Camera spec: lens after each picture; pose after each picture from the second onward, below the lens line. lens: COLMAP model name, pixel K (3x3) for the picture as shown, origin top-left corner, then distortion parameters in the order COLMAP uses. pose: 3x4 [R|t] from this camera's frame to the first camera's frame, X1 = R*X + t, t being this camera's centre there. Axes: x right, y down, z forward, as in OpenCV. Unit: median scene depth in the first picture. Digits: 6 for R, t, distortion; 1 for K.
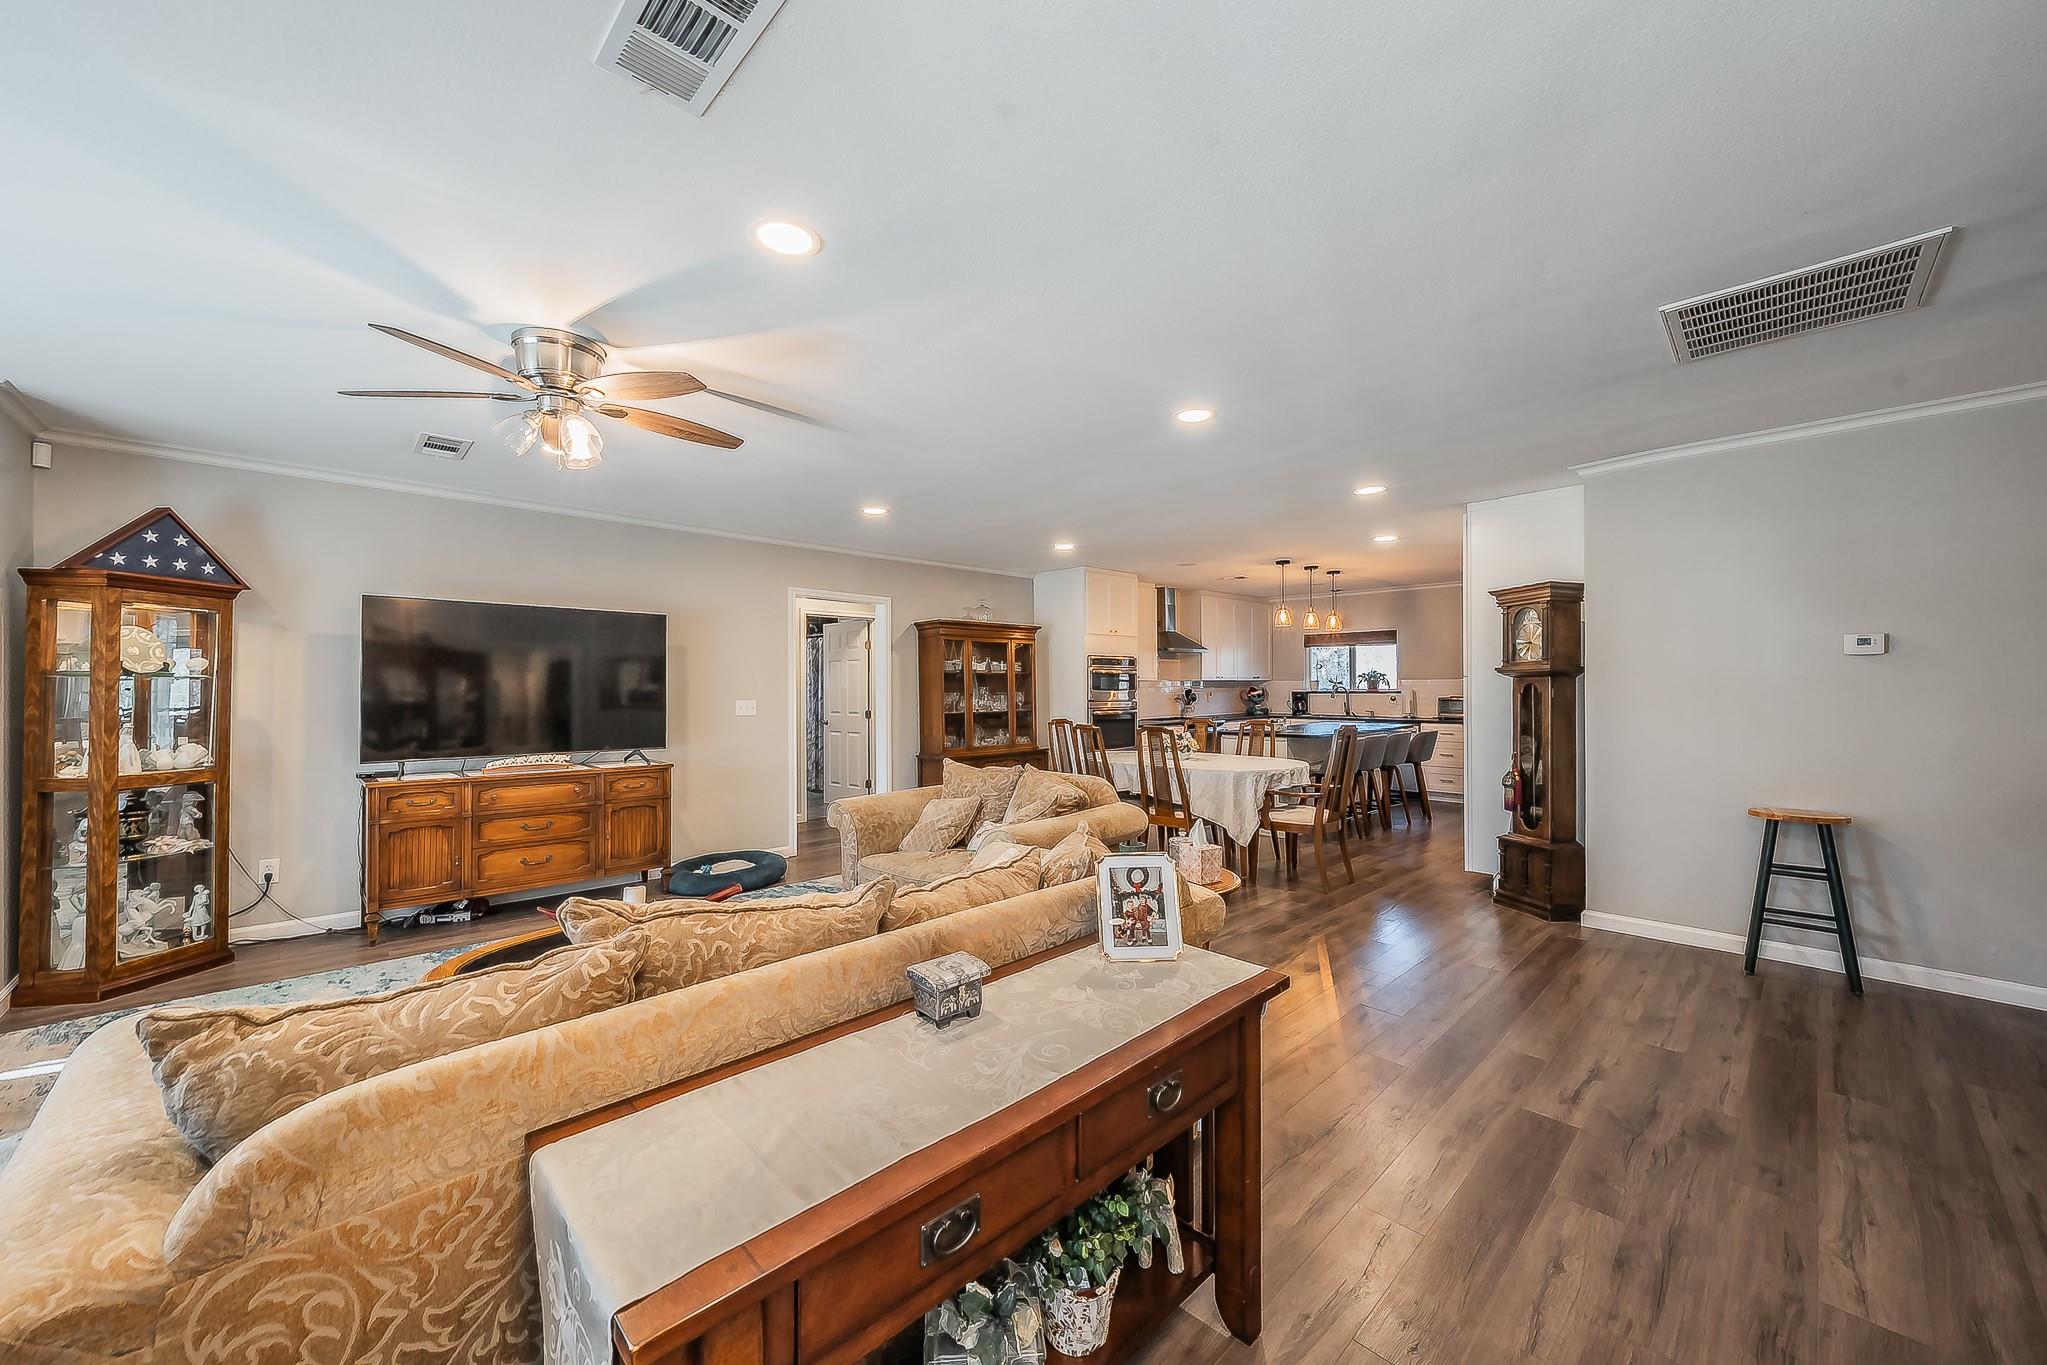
lens RADIAL K [[756.4, 0, 1023.2], [0, 756.4, 678.6], [0, 0, 1]] dist [-0.002349, -0.000453]
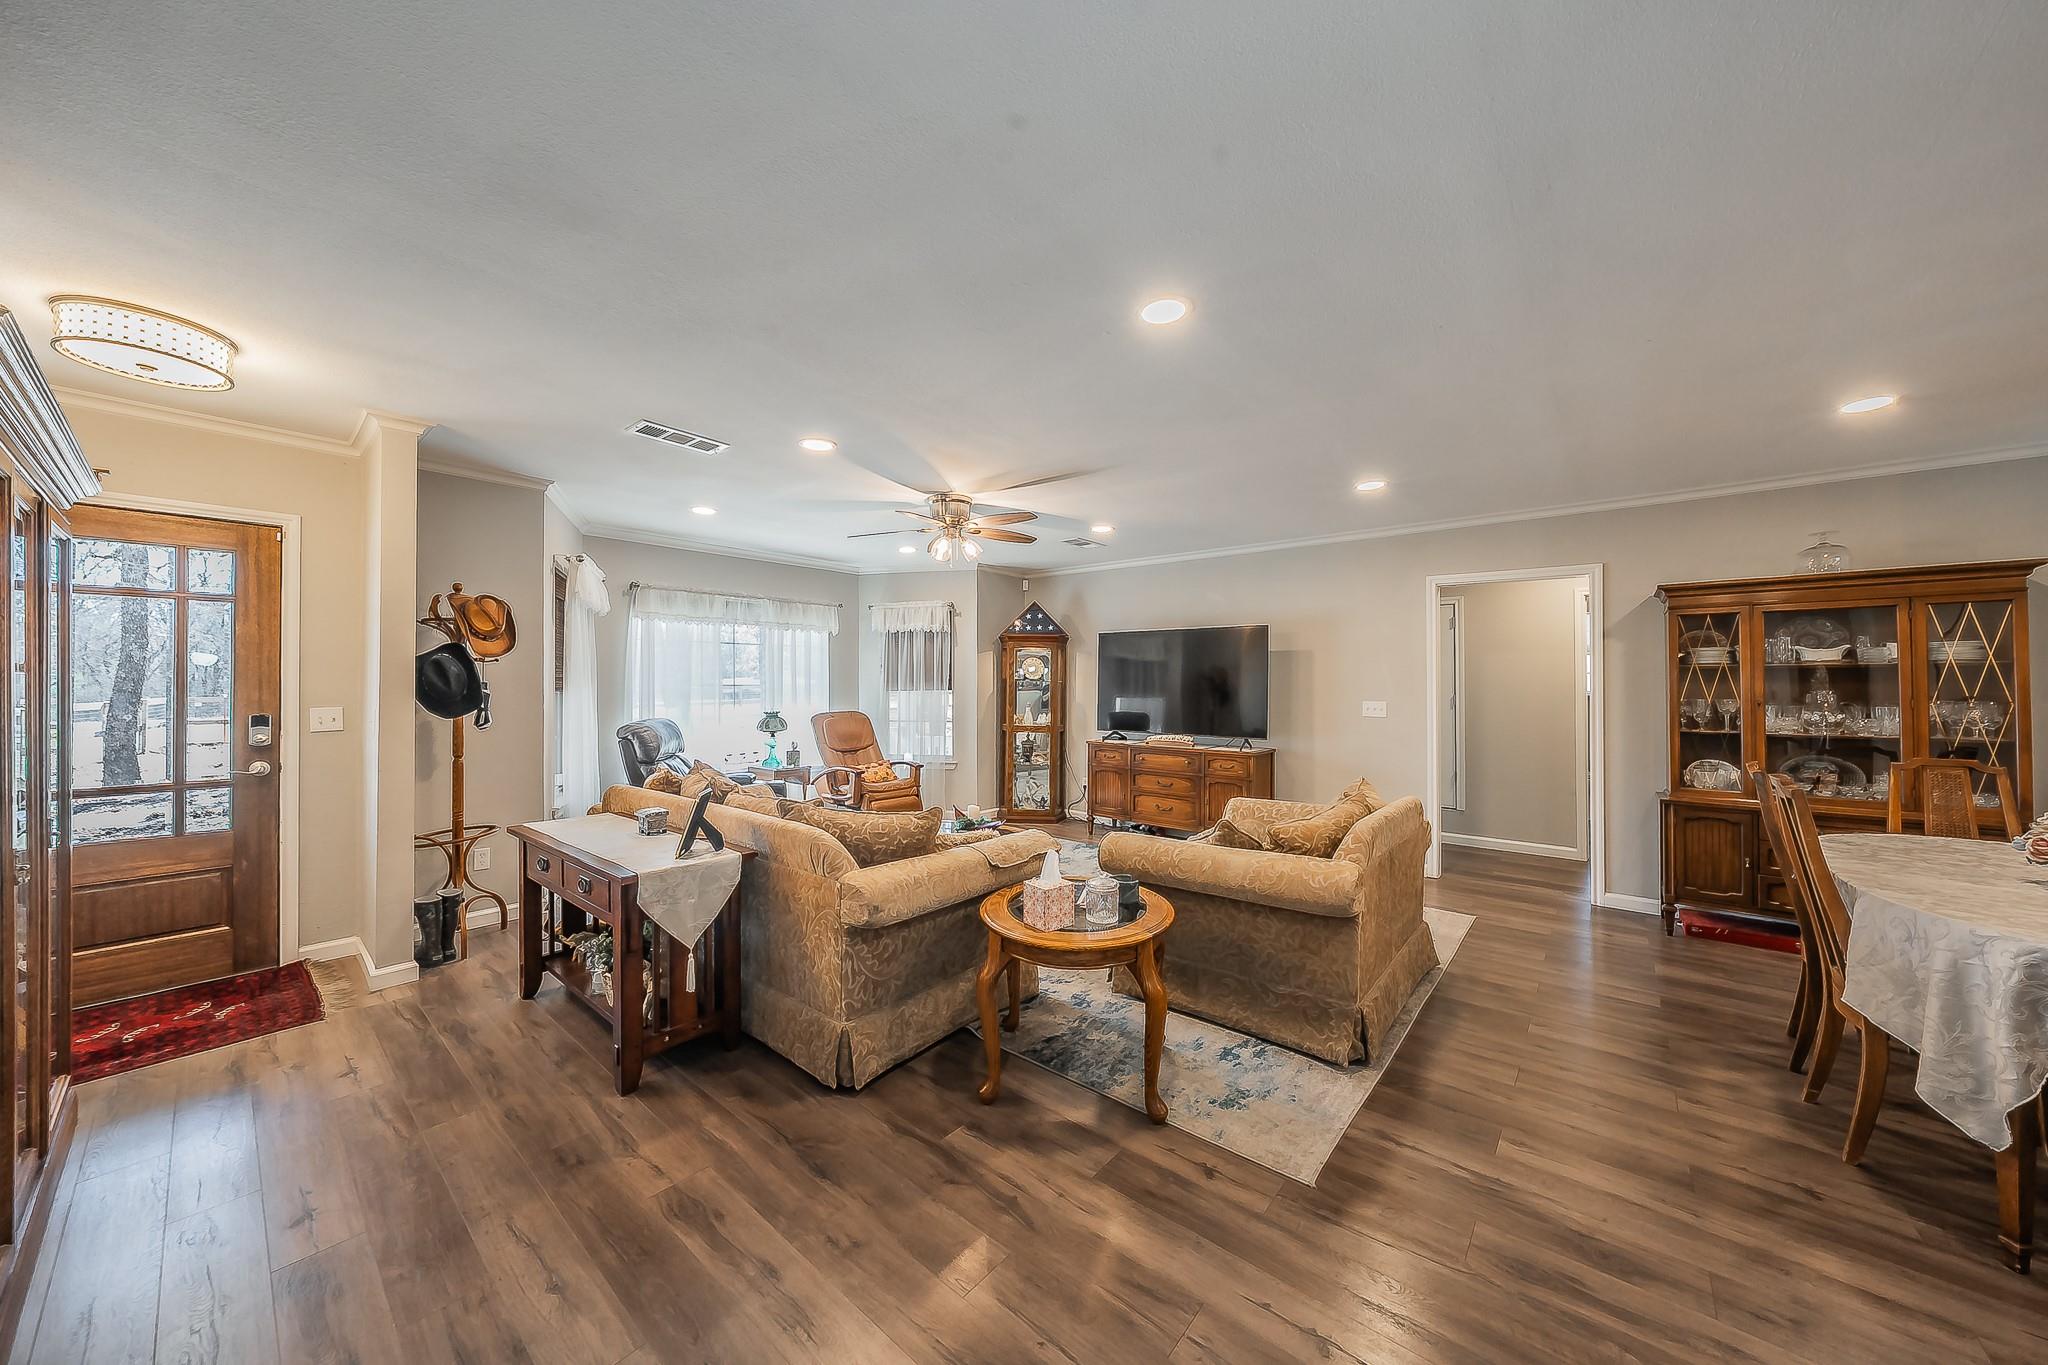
lens RADIAL K [[694.6, 0, 1008.7], [0, 694.6, 681.4], [0, 0, 1]] dist [-0.006163, -0.000094]
pose [[0.095769, -0.005900, -0.995386, 0.310776], [0.004859, 0.999973, -0.005460, 0.003435], [0.995392, -0.004314, 0.095796, 0.283076]]
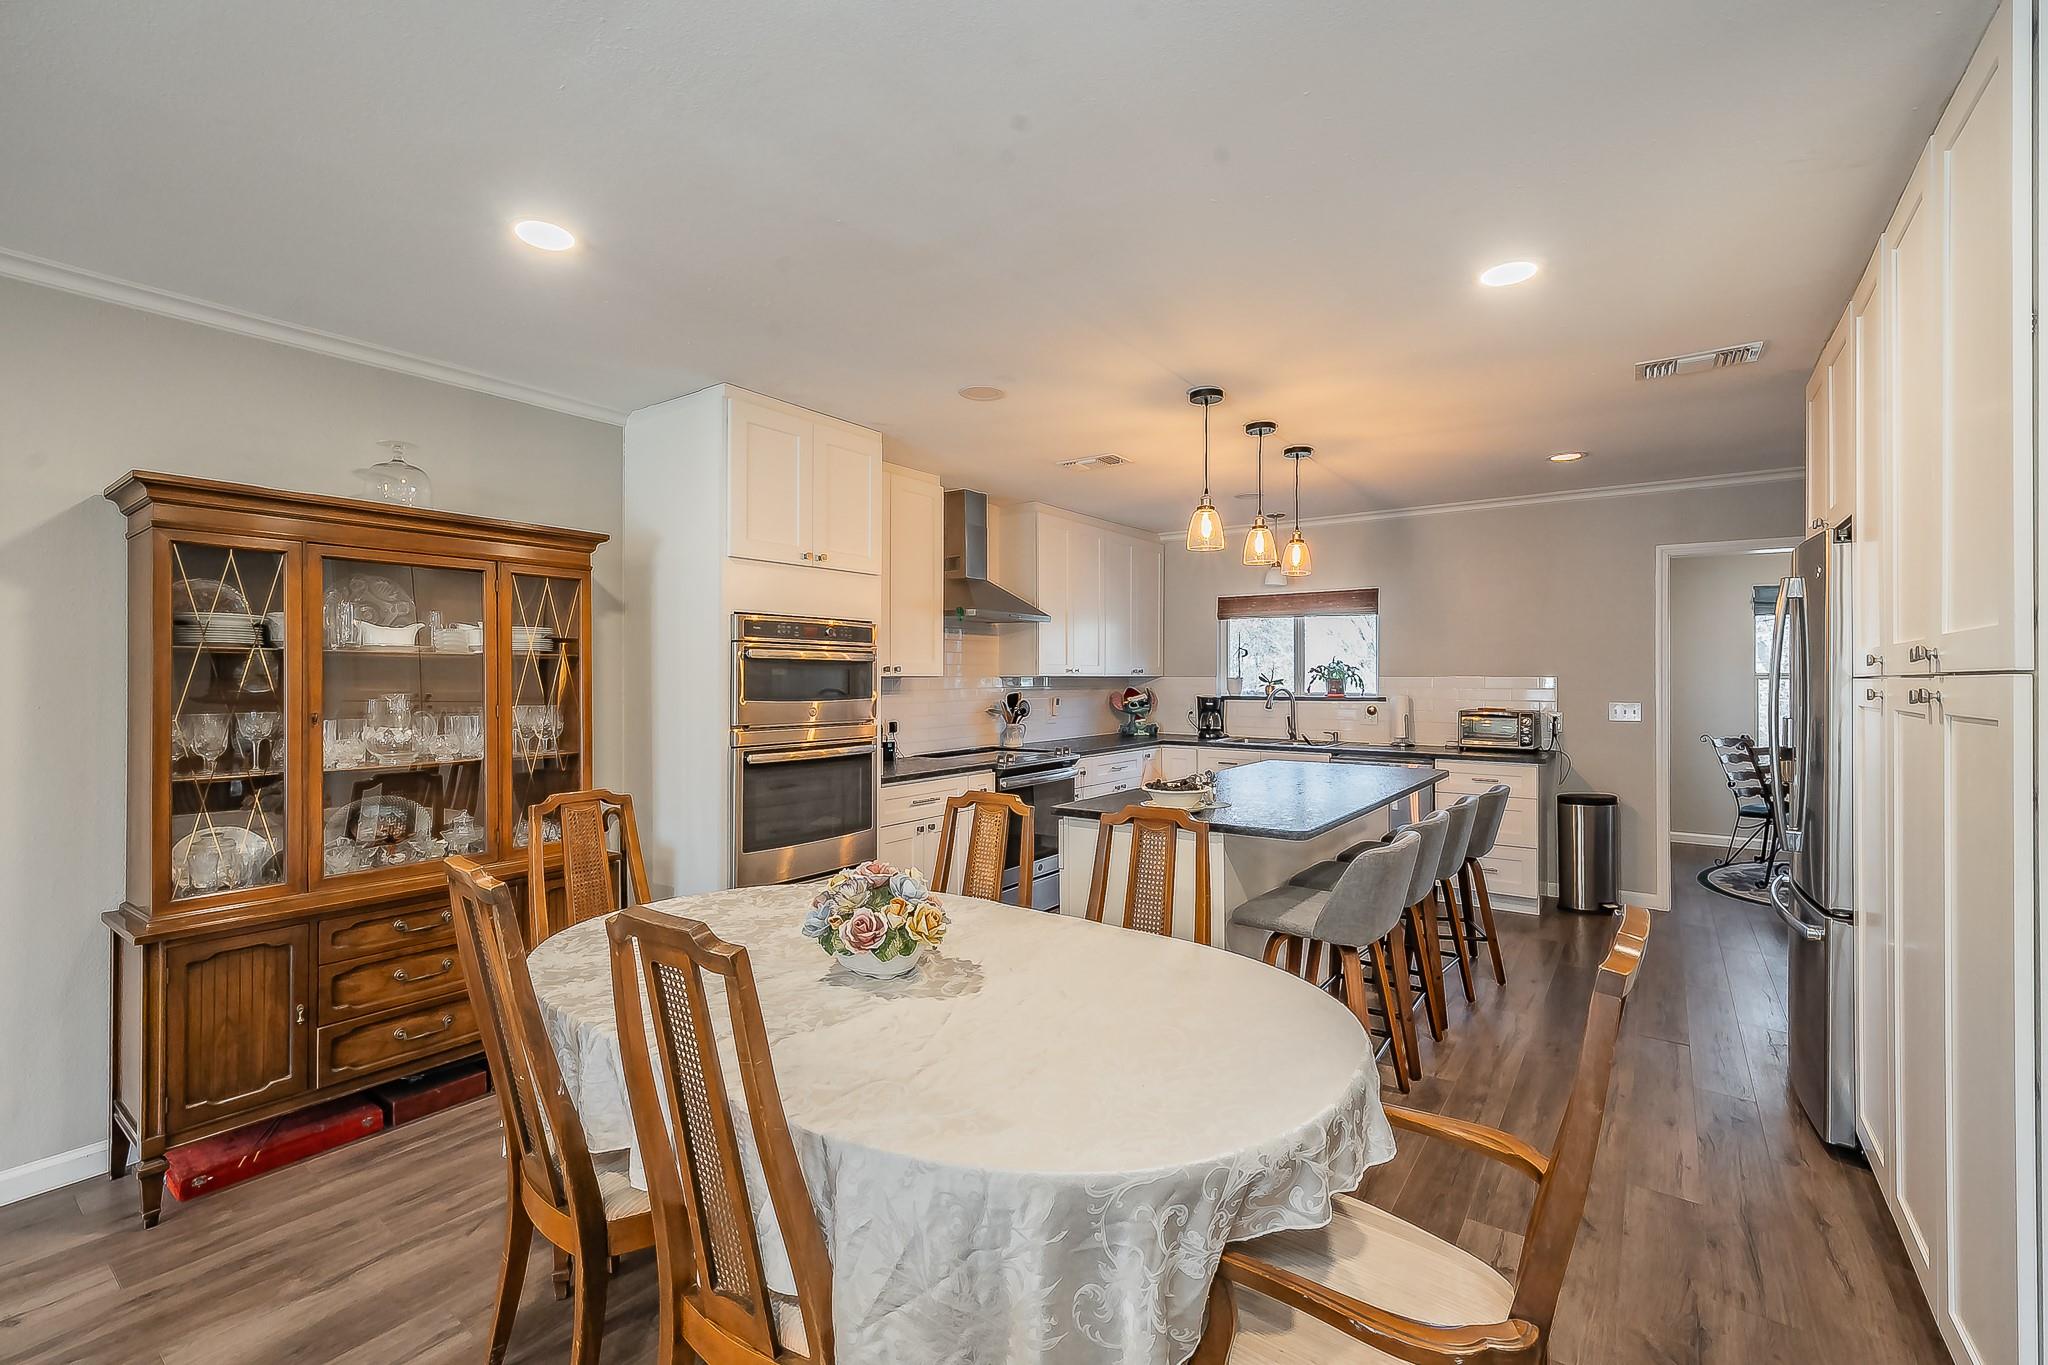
lens RADIAL K [[879.9, 0, 1017.0], [0, 879.9, 672.3], [0, 0, 1]] dist [0.000681, 0.000237]
pose [[0.985598, 0.006031, 0.168997, 0.128673], [-0.006137, 0.999981, 0.000103, -0.000446], [-0.168993, -0.001139, 0.985617, 0.435826]]
